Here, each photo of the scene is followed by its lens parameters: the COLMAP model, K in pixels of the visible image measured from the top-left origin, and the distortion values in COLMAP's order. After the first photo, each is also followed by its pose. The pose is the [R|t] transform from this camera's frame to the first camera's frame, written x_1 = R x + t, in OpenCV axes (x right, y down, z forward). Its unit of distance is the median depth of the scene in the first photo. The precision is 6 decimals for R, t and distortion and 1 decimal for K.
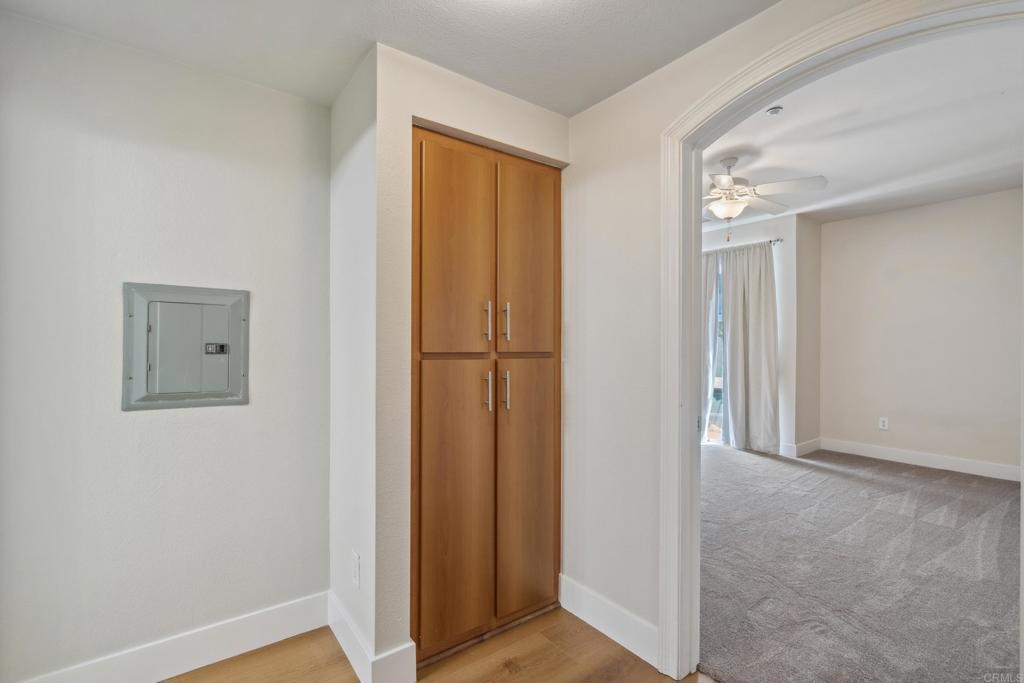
lens RADIAL K [[470.6, 0, 506.1], [0, 470.6, 346.8], [0, 0, 1]] dist [-0.005284, 0.002339]
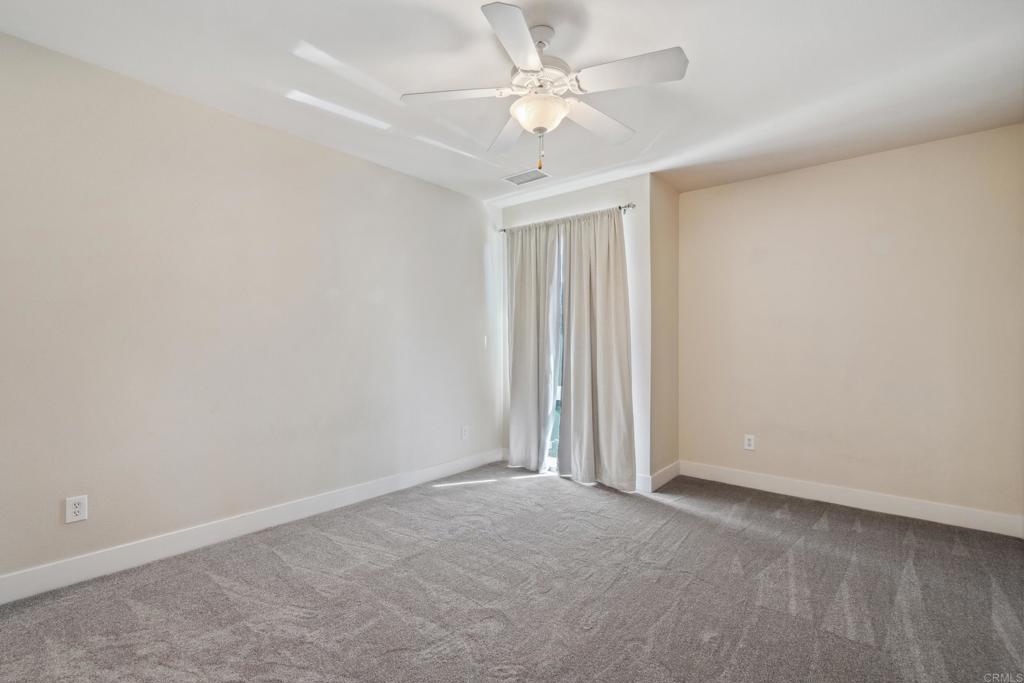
lens RADIAL K [[470.6, 0, 519.2], [0, 470.6, 339.6], [0, 0, 1]] dist [-0.005284, 0.002339]
pose [[0.966114, 0.001397, 0.258111, 0.209230], [0.002306, 0.999899, -0.014044, -0.000293], [-0.258104, 0.014164, 0.966013, 0.311007]]
